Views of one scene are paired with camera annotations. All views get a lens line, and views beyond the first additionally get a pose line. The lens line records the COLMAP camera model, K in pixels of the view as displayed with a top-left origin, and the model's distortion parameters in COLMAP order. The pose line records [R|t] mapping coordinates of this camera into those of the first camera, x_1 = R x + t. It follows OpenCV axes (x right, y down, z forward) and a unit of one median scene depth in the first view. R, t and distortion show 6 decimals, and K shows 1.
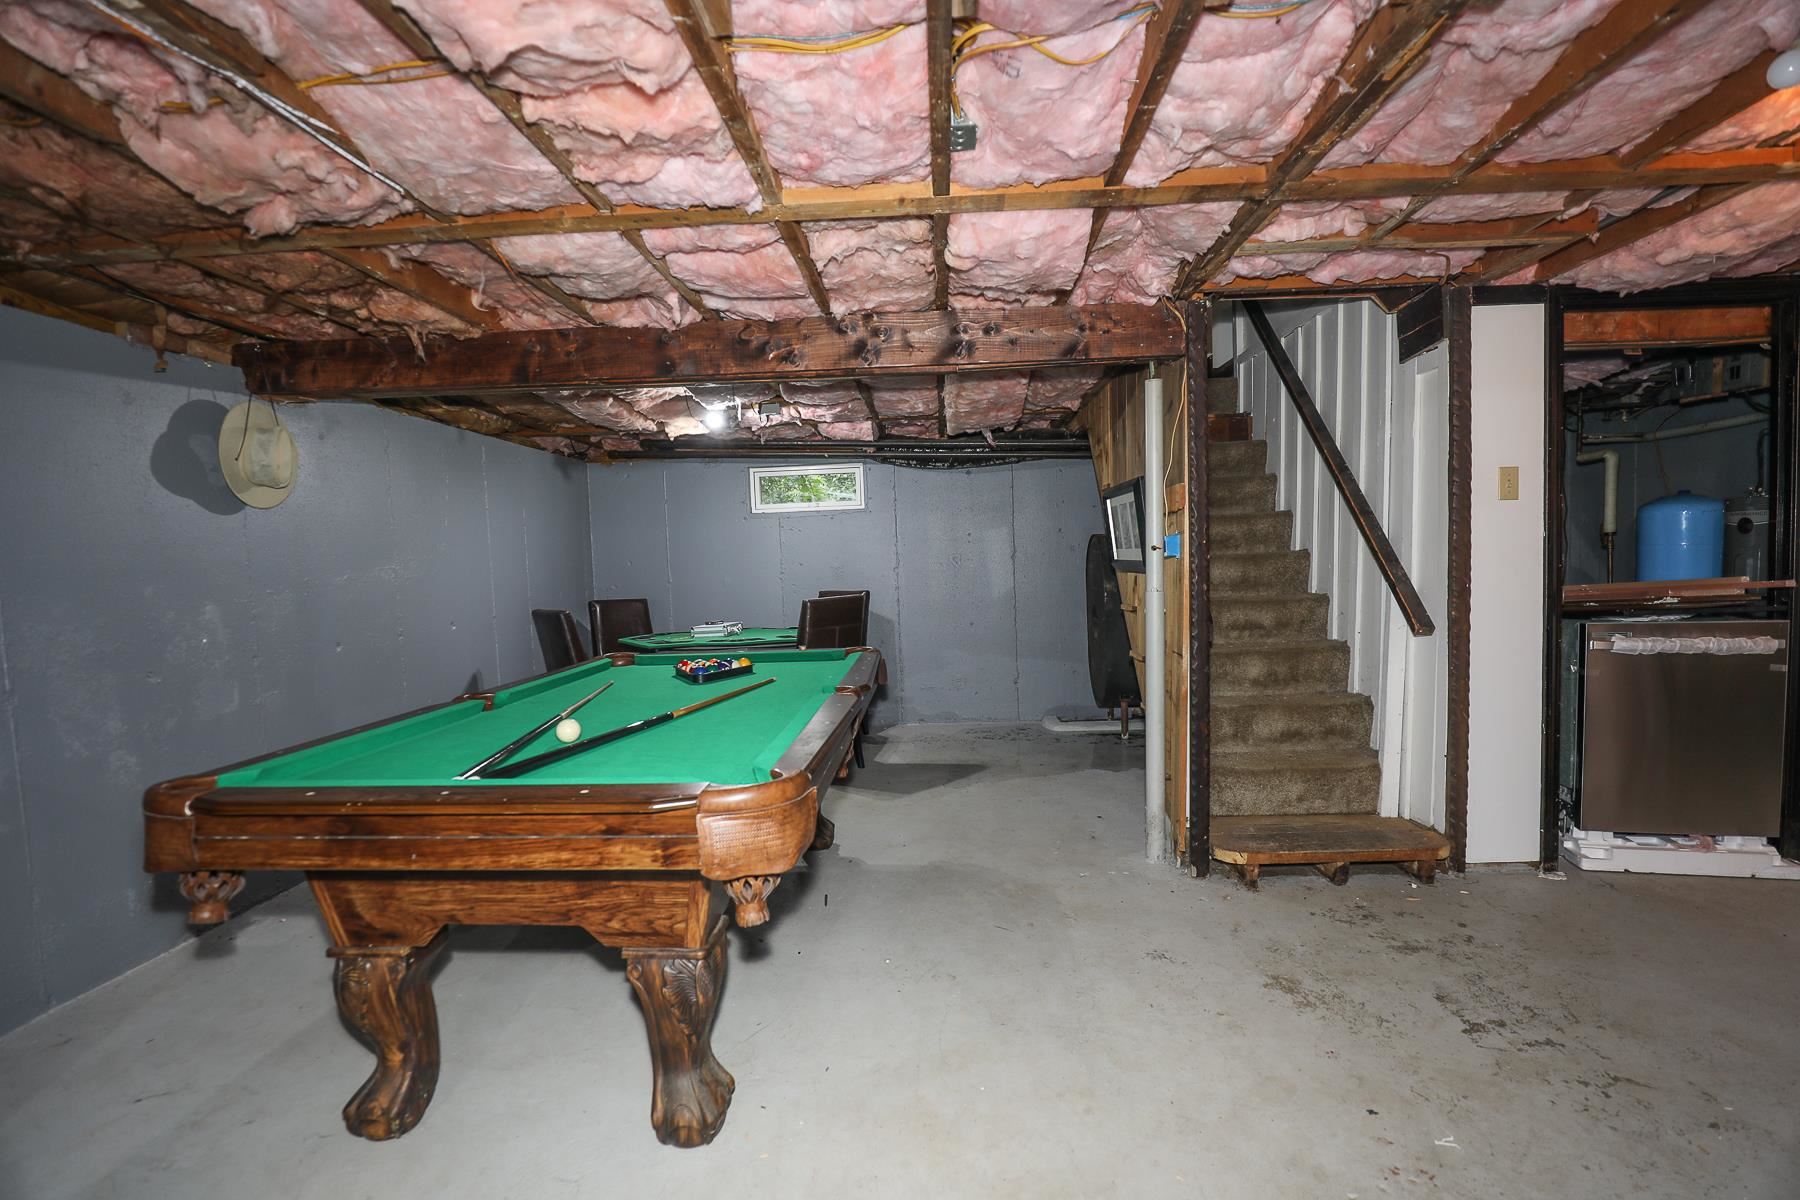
lens RADIAL K [[848.6, 0, 897.4], [0, 848.6, 613.3], [0, 0, 1]] dist [-0.022827, 0.000815]
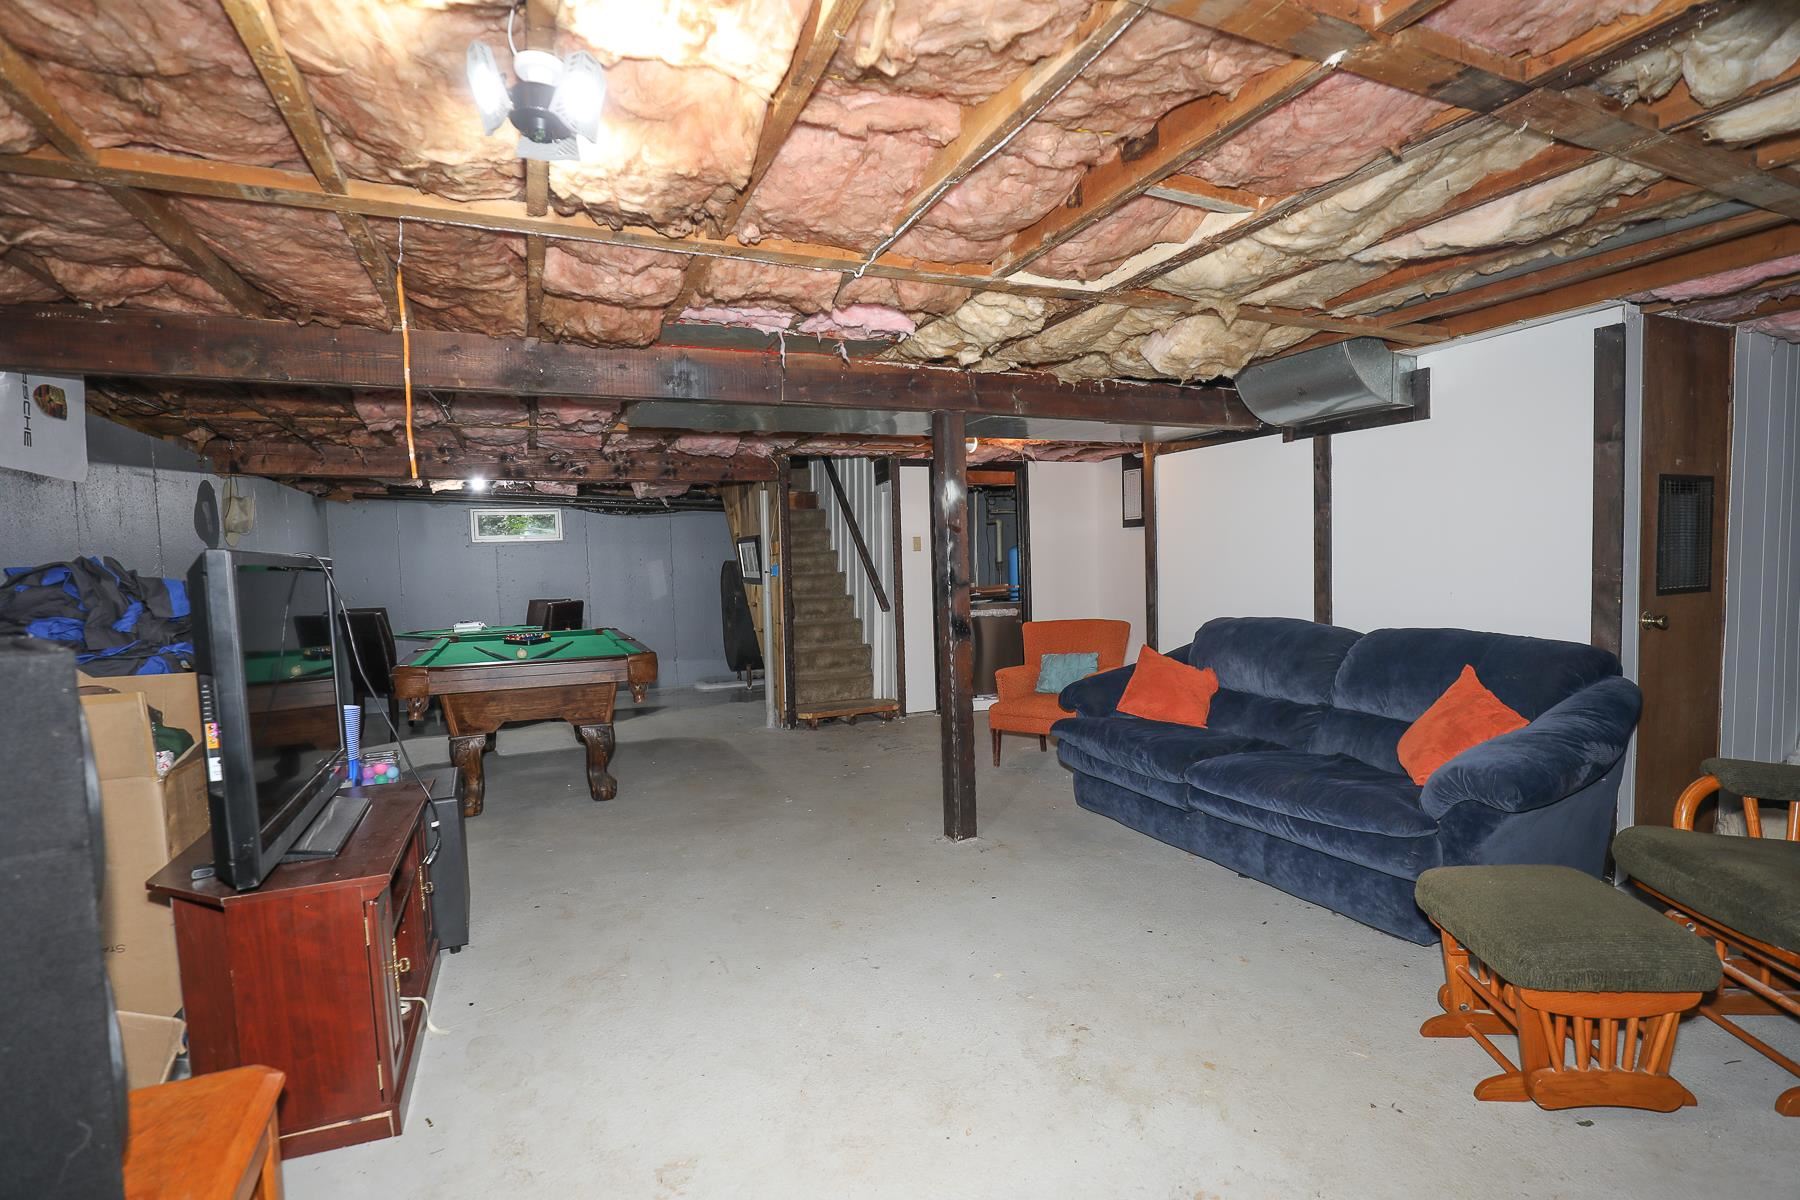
lens RADIAL K [[848.6, 0, 897.4], [0, 848.6, 613.3], [0, 0, 1]] dist [-0.022827, 0.000815]
pose [[0.898599, -0.019831, 0.438323, -0.258742], [0.028026, 0.999532, -0.012234, 0.047200], [-0.437876, 0.023278, 0.898734, -0.810907]]
